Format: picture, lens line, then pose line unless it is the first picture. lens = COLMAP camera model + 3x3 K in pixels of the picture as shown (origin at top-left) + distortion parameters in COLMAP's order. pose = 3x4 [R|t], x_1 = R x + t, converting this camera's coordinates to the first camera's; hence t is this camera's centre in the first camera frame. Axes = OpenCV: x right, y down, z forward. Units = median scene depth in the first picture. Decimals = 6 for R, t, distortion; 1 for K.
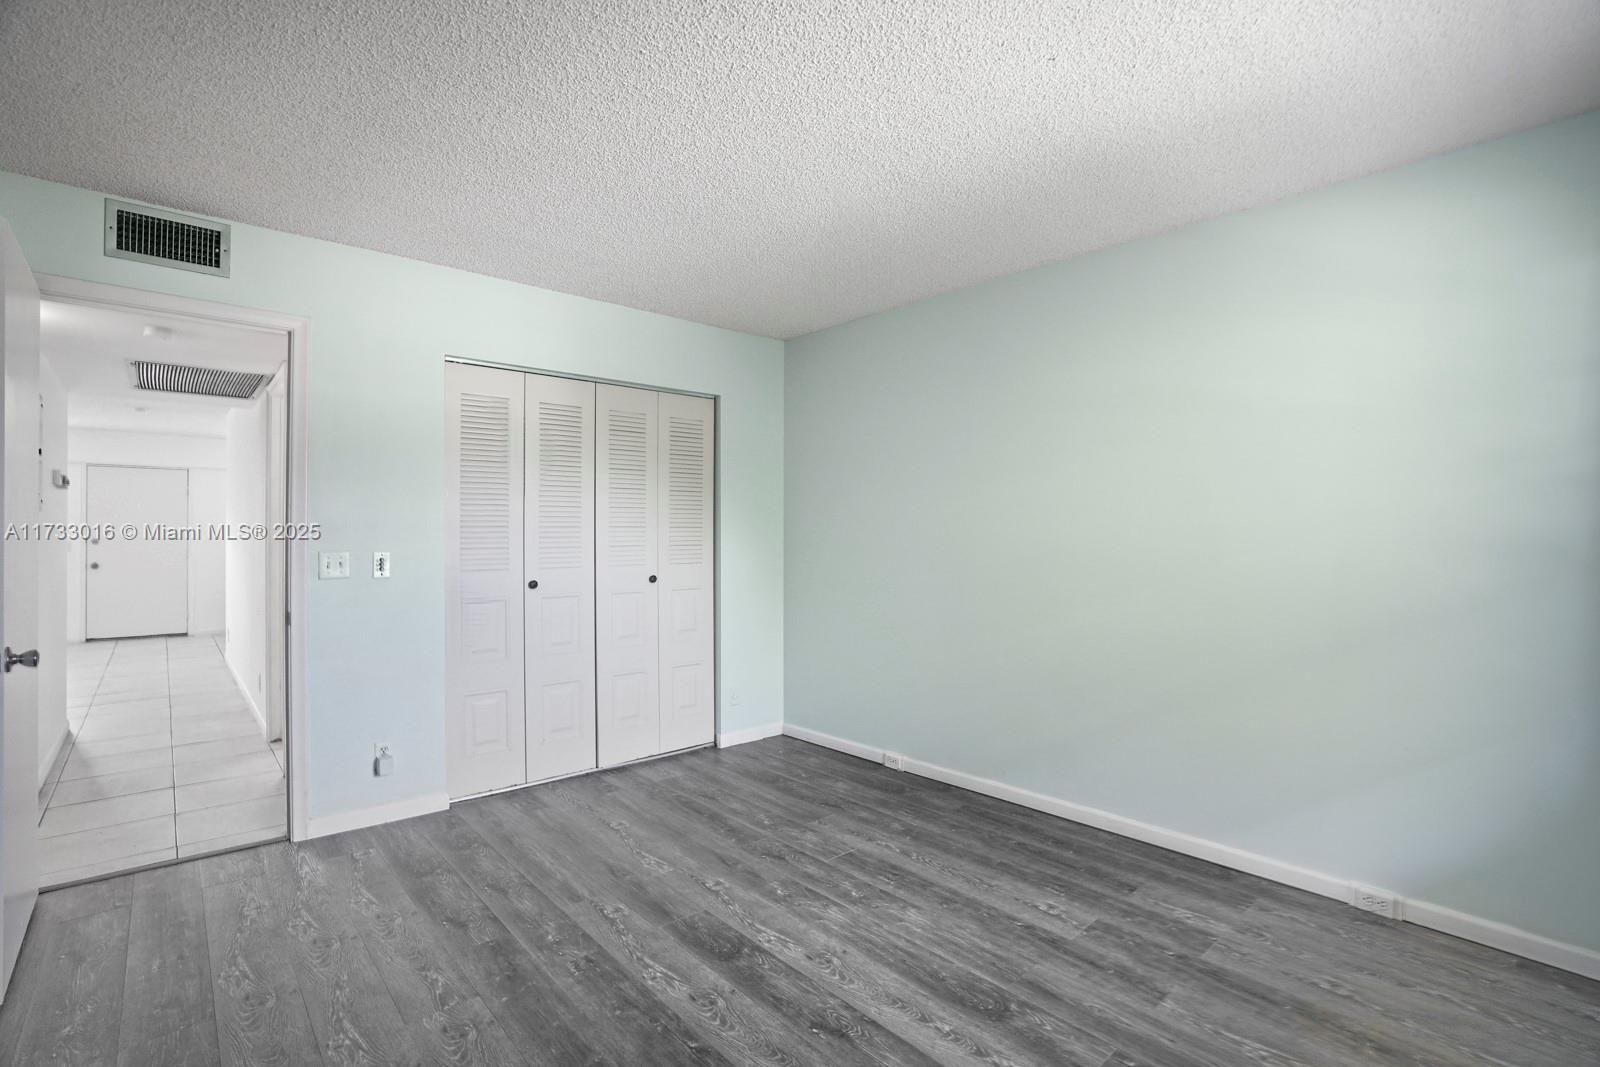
lens RADIAL K [[742.1, 0, 804.1], [0, 742.1, 534.4], [0, 0, 1]] dist [-0.063219, 0.023693]
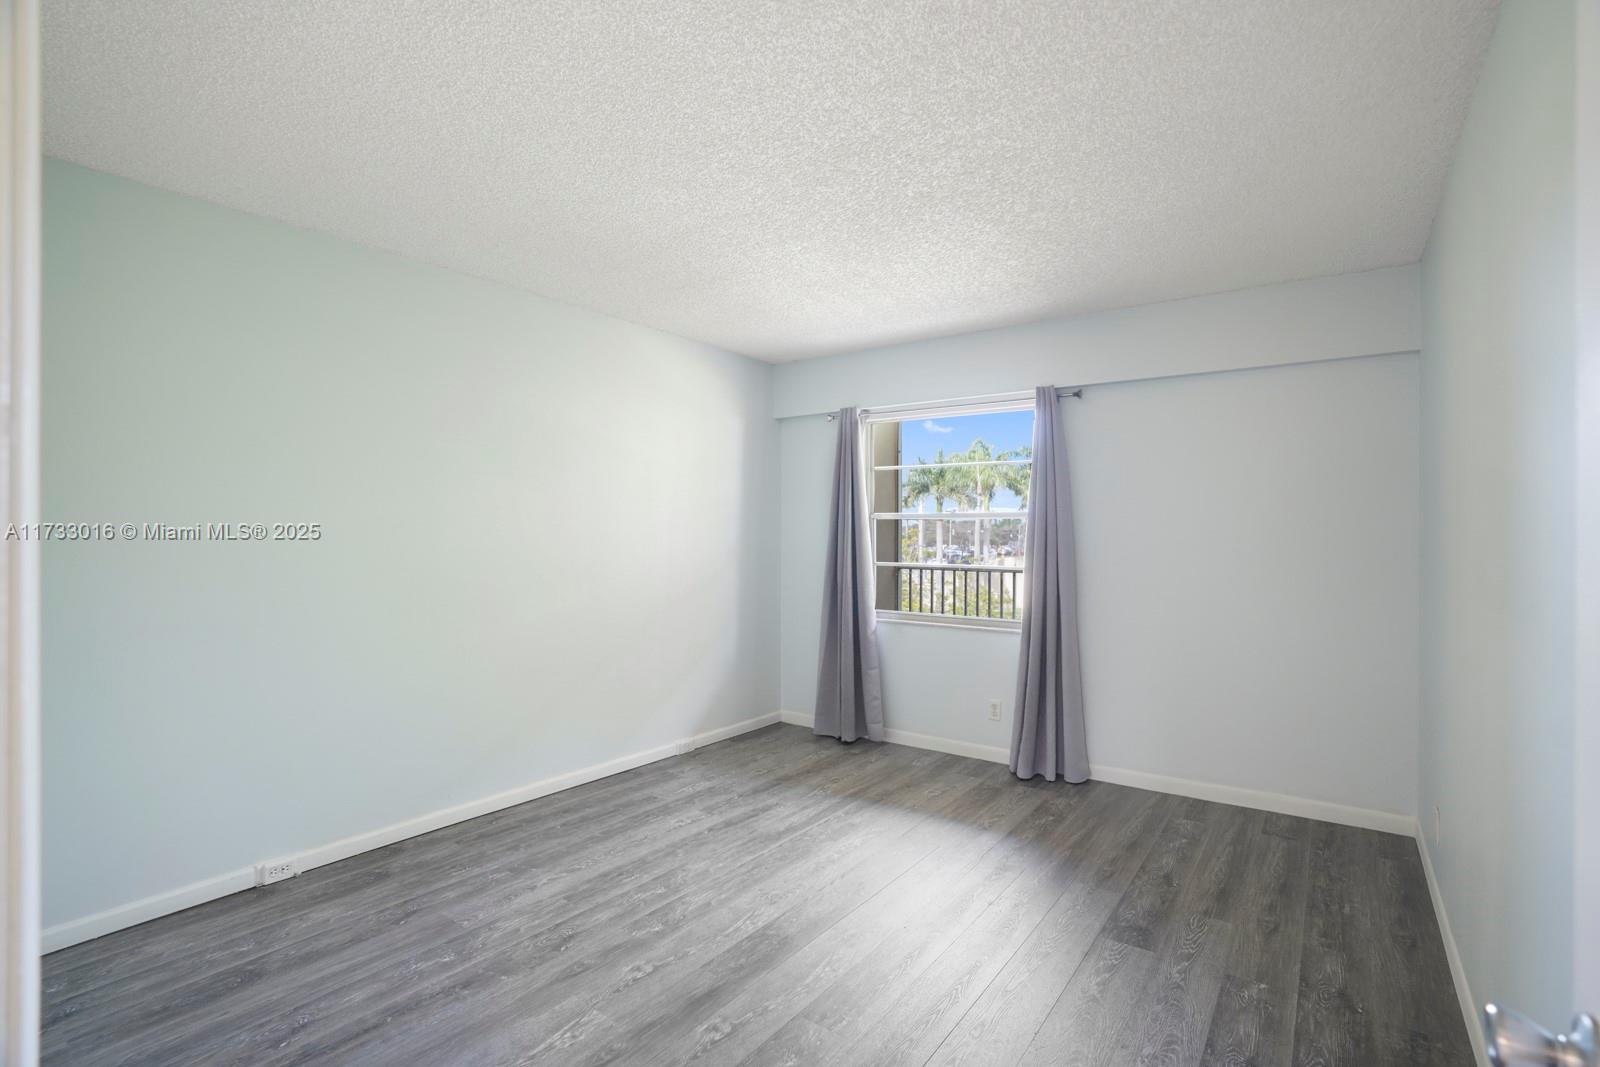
lens RADIAL K [[742.1, 0, 804.1], [0, 742.1, 534.4], [0, 0, 1]] dist [-0.063219, 0.023693]
pose [[-0.203160, -0.002075, 0.979143, -0.915239], [-0.005212, 0.999986, 0.001037, -0.016486], [-0.979132, -0.004893, -0.203168, 0.938028]]
